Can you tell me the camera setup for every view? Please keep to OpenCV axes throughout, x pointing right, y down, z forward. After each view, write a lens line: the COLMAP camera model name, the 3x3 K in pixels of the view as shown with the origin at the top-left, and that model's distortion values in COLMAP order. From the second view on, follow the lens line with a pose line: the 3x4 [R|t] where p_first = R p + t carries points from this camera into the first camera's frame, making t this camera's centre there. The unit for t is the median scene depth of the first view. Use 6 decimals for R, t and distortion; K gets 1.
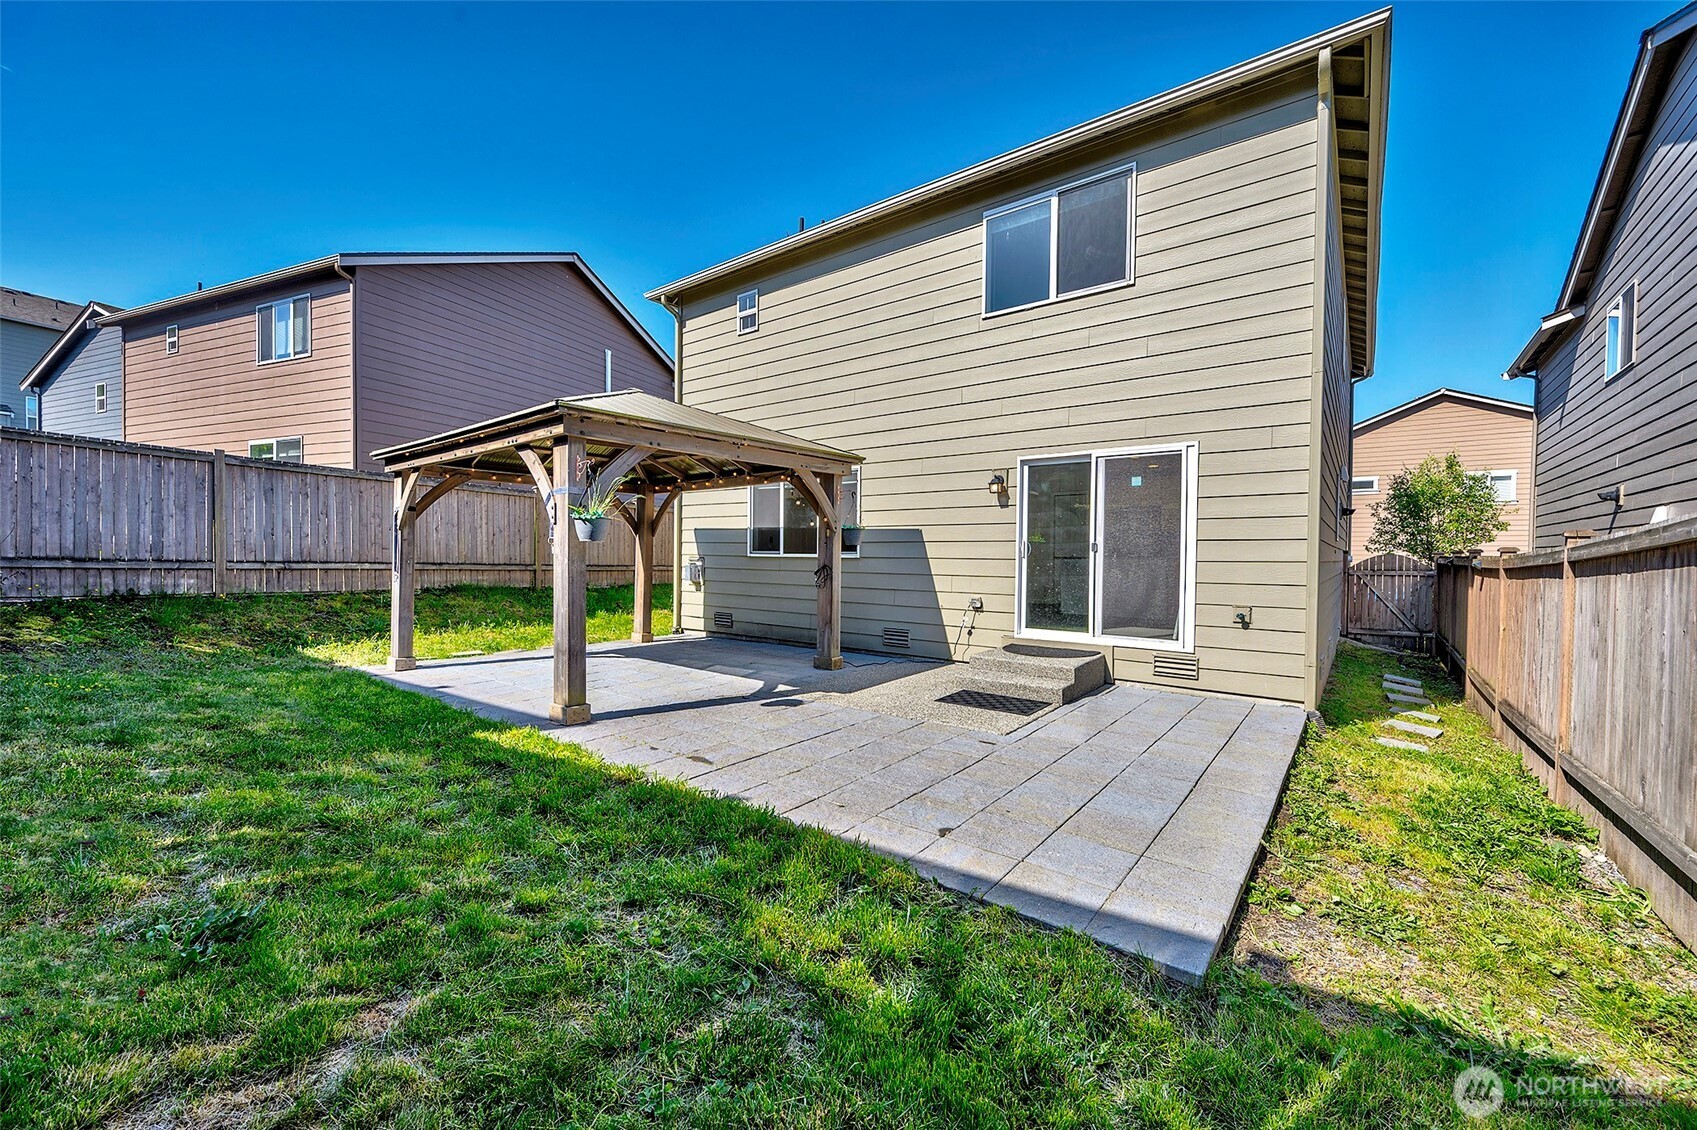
lens RADIAL K [[665.7, 0, 848.5], [0, 665.7, 565.0], [0, 0, 1]] dist [-0.001512, -0.000026]
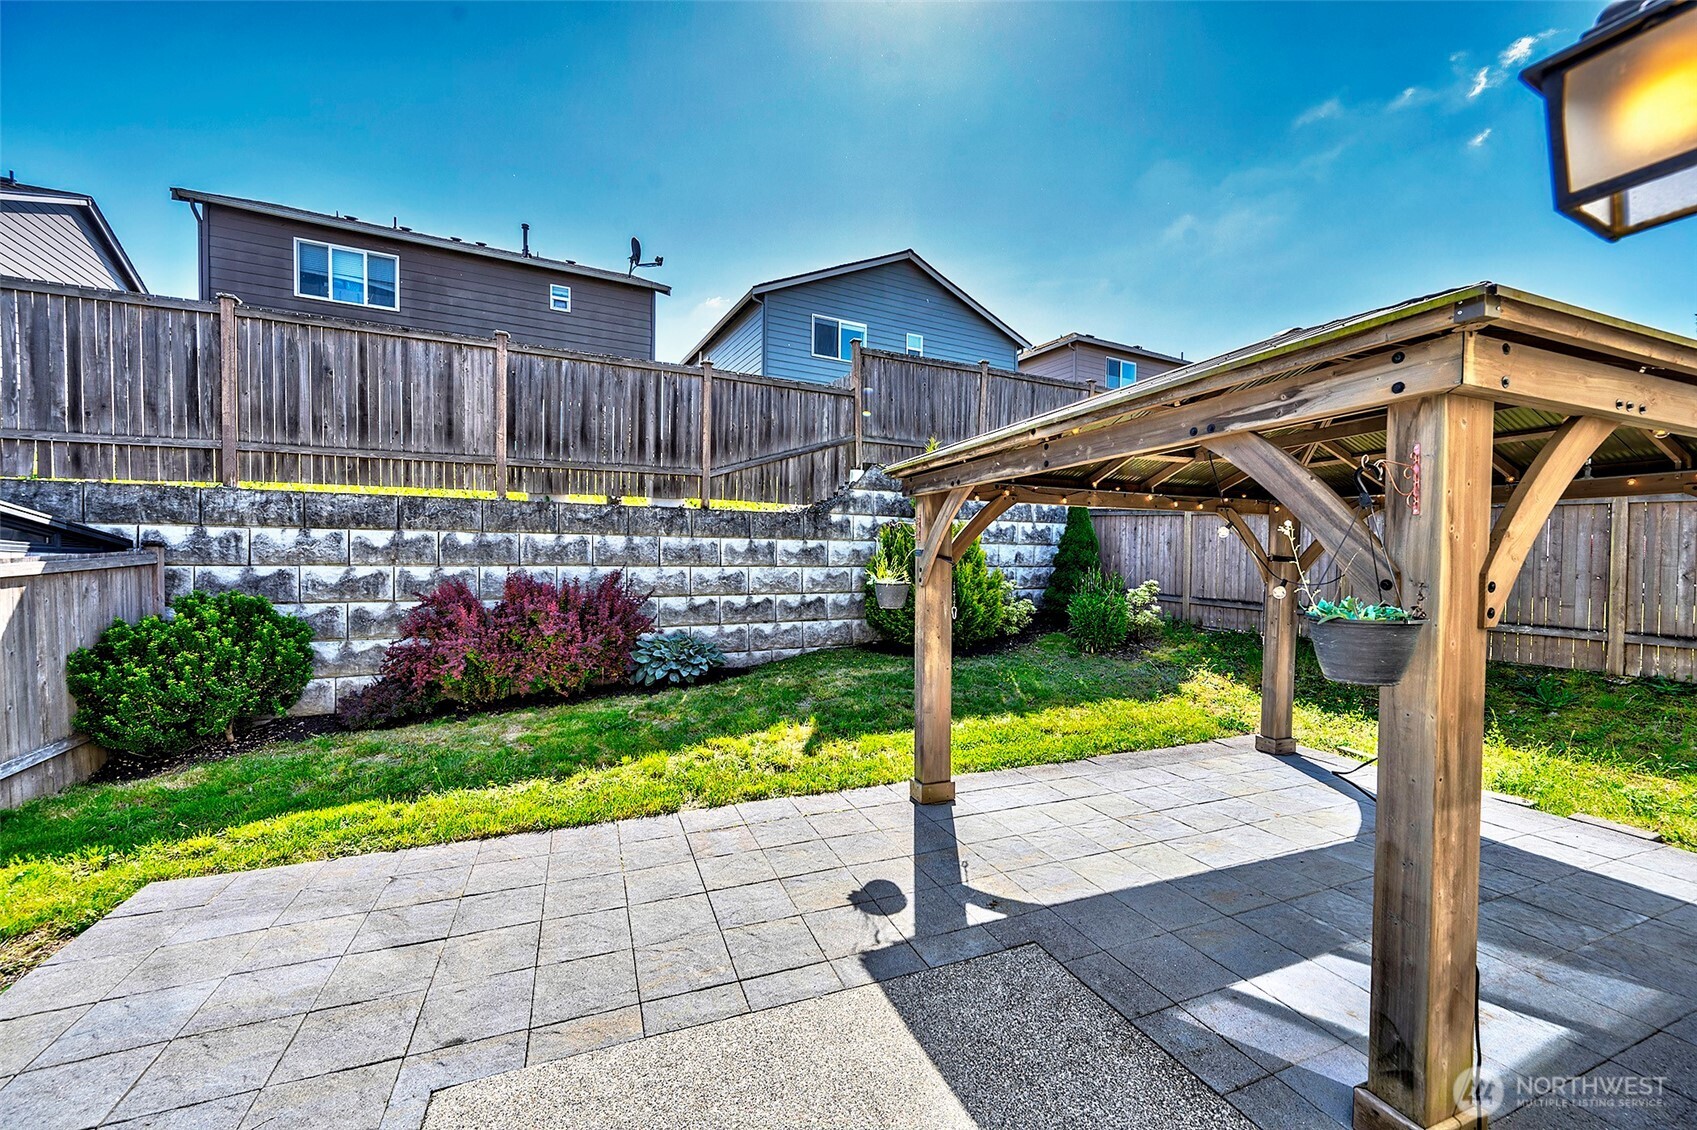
lens RADIAL K [[665.4, 0, 852.0], [0, 665.4, 571.4], [0, 0, 1]] dist [-0.002560, 0.000046]
pose [[-0.500567, 0.003688, -0.865690, 0.306600], [-0.030104, 0.999312, 0.021664, -0.068652], [0.865174, 0.036905, -0.500111, 0.926839]]
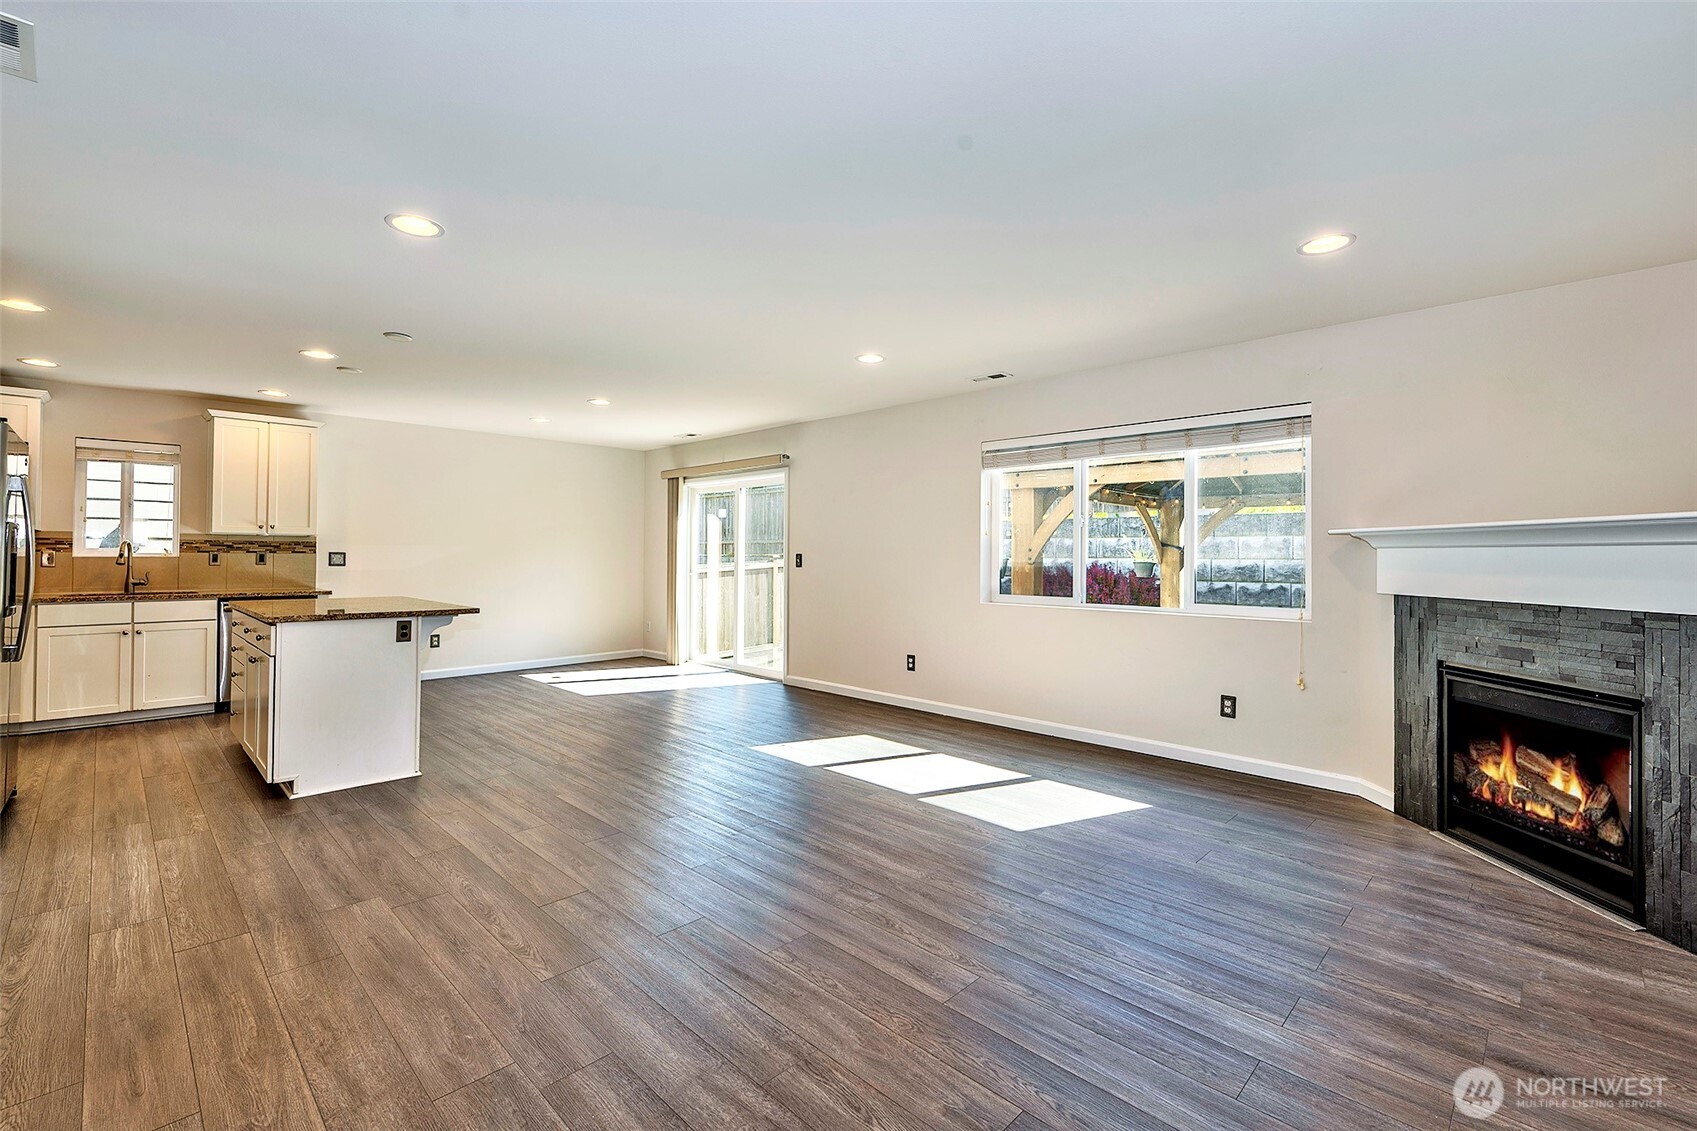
lens RADIAL K [[733.2, 0, 852.0], [0, 733.2, 546.3], [0, 0, 1]] dist [0.000607, -0.000536]
pose [[-0.993089, -0.014428, 0.116470, 0.074898], [-0.013757, 0.999884, 0.006567, -0.072225], [-0.116551, 0.004919, -0.993173, 1.849309]]
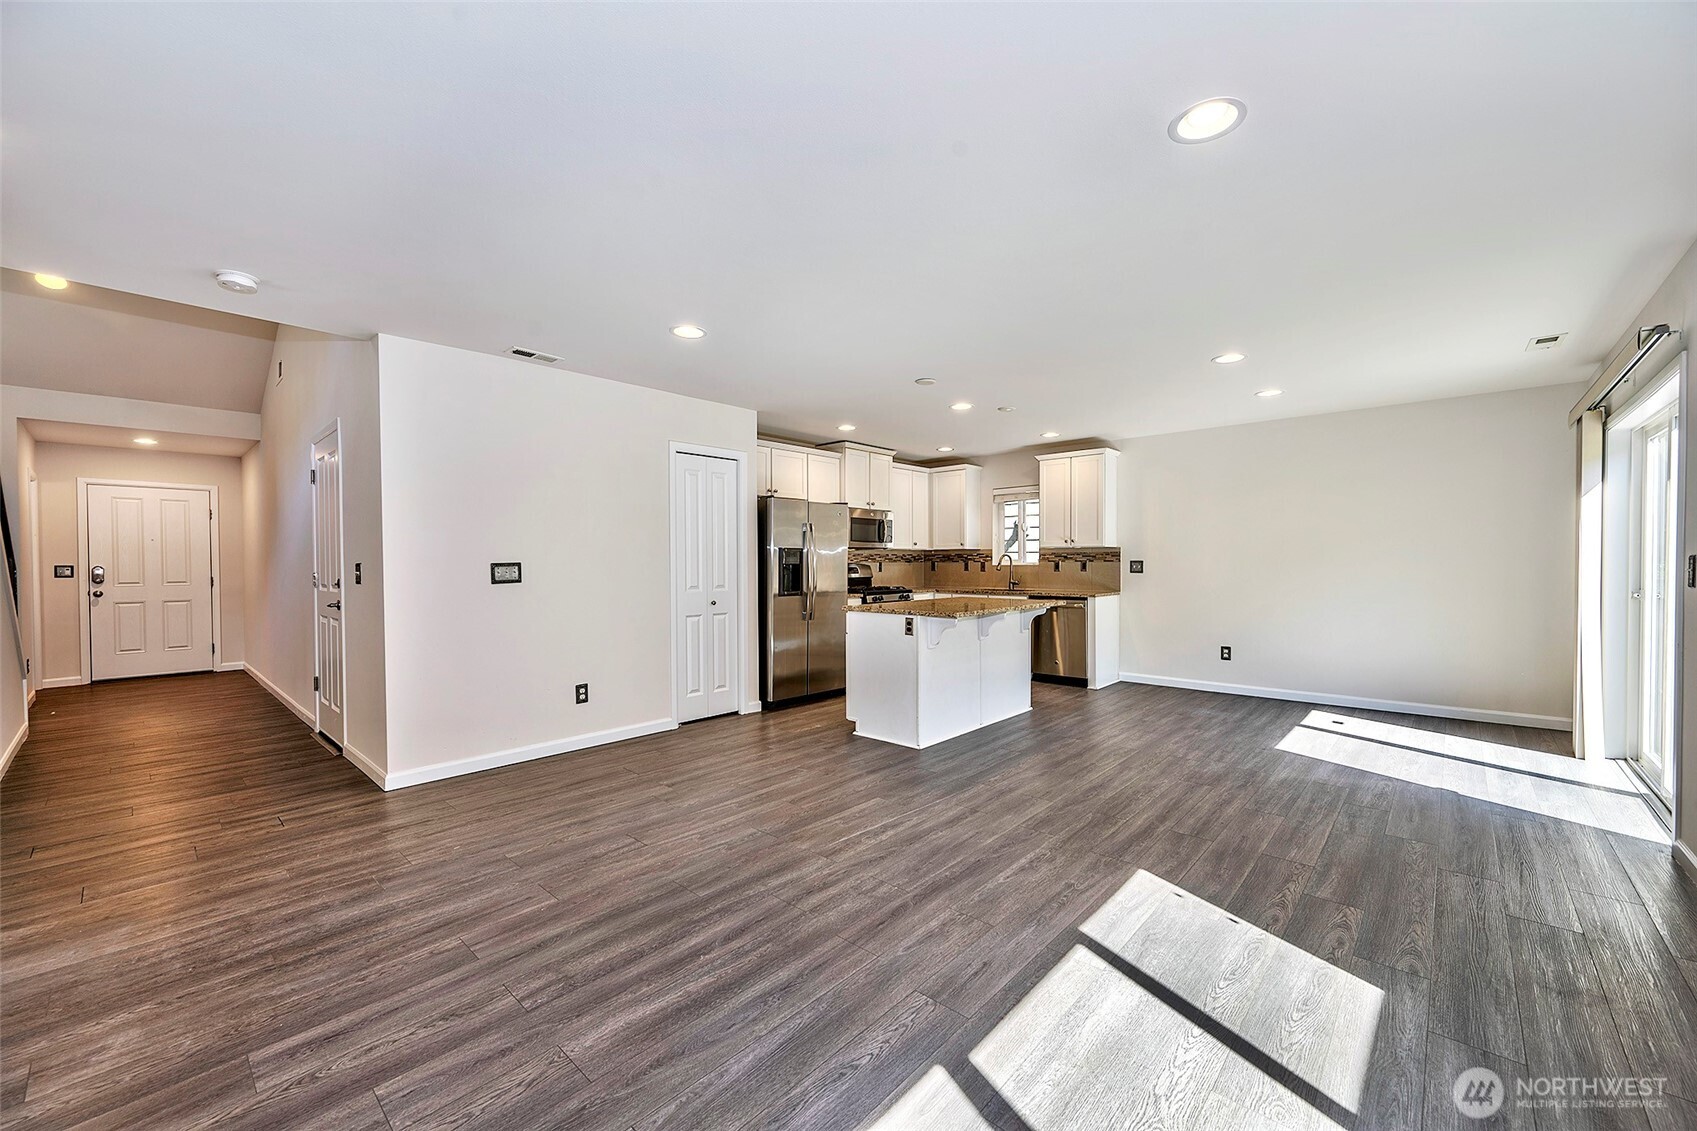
lens RADIAL K [[665.4, 0, 852.0], [0, 665.4, 571.9], [0, 0, 1]] dist [-0.002560, 0.000046]
pose [[0.081648, -0.025194, 0.996343, -0.121052], [0.023785, 0.999445, 0.023323, -0.065885], [-0.996377, 0.021793, 0.082201, 1.377100]]
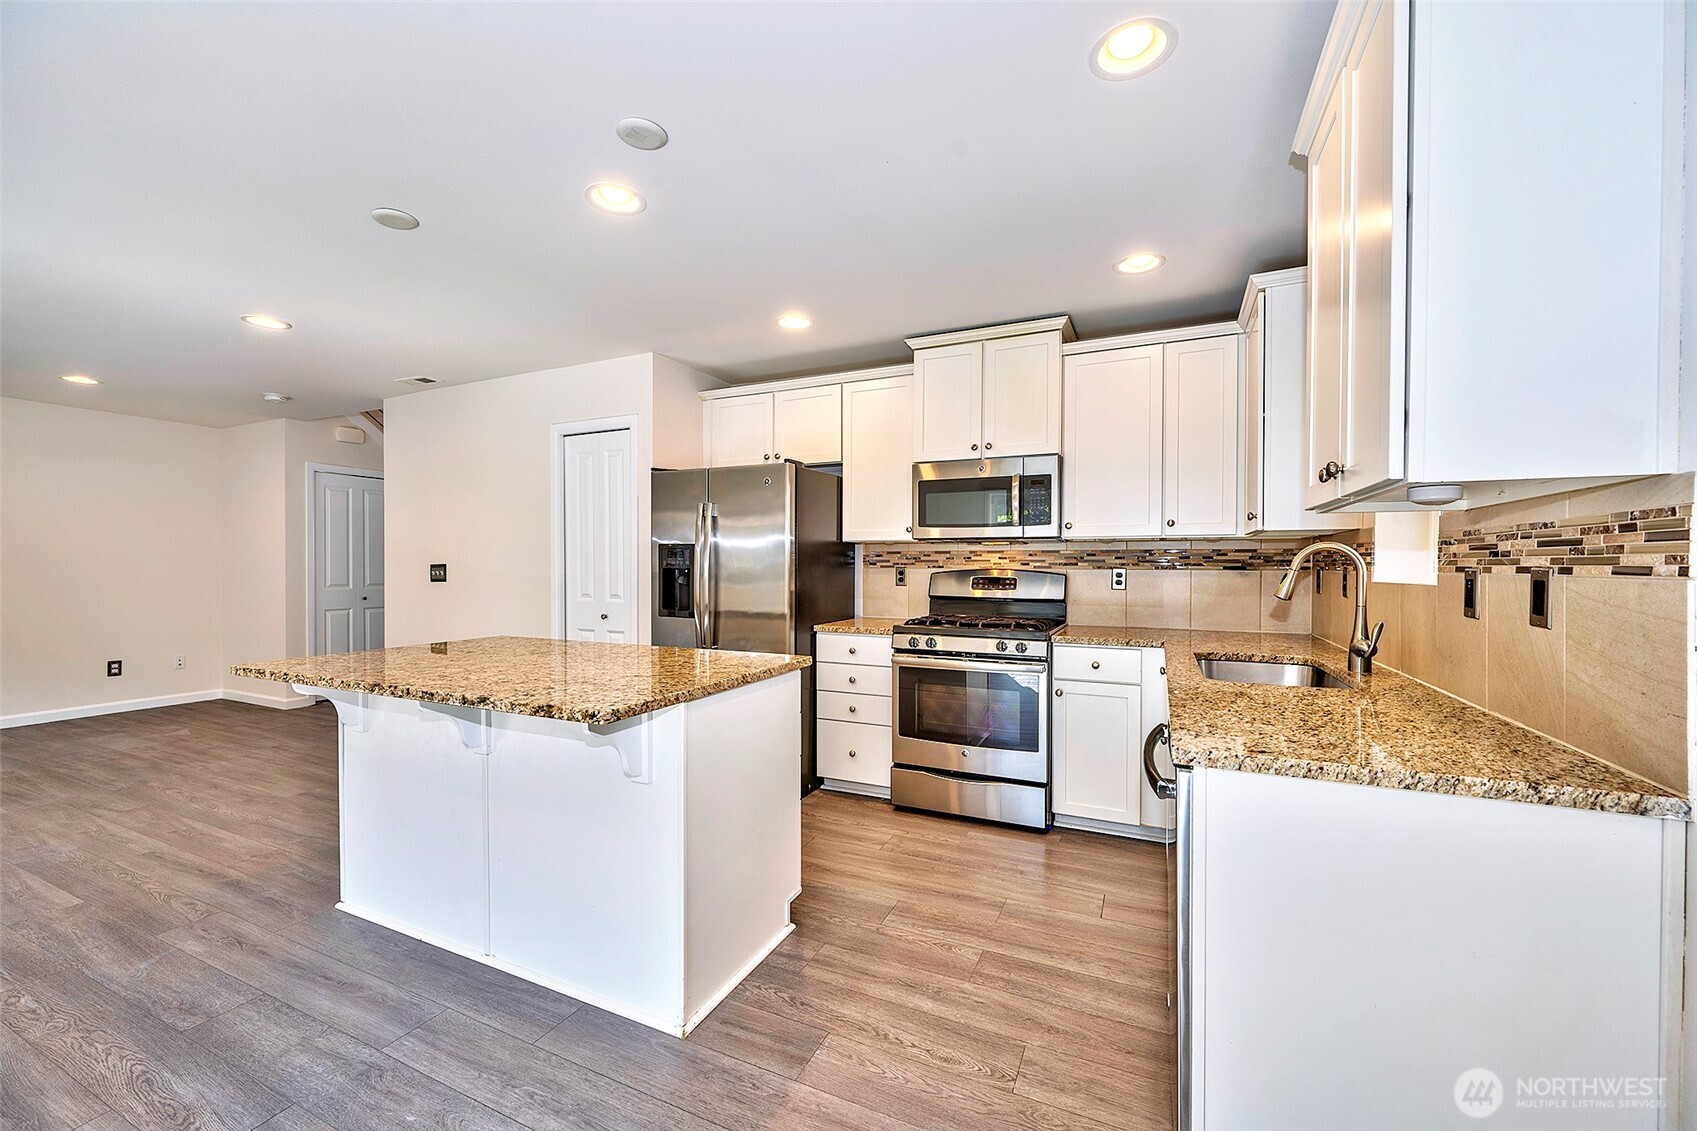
lens RADIAL K [[665.4, 0, 852.0], [0, 665.4, 571.9], [0, 0, 1]] dist [-0.002560, 0.000046]
pose [[0.975052, -0.007817, 0.221840, 0.600255], [0.009565, 0.999931, -0.006806, -0.052390], [-0.221772, 0.008758, 0.975059, 1.018571]]
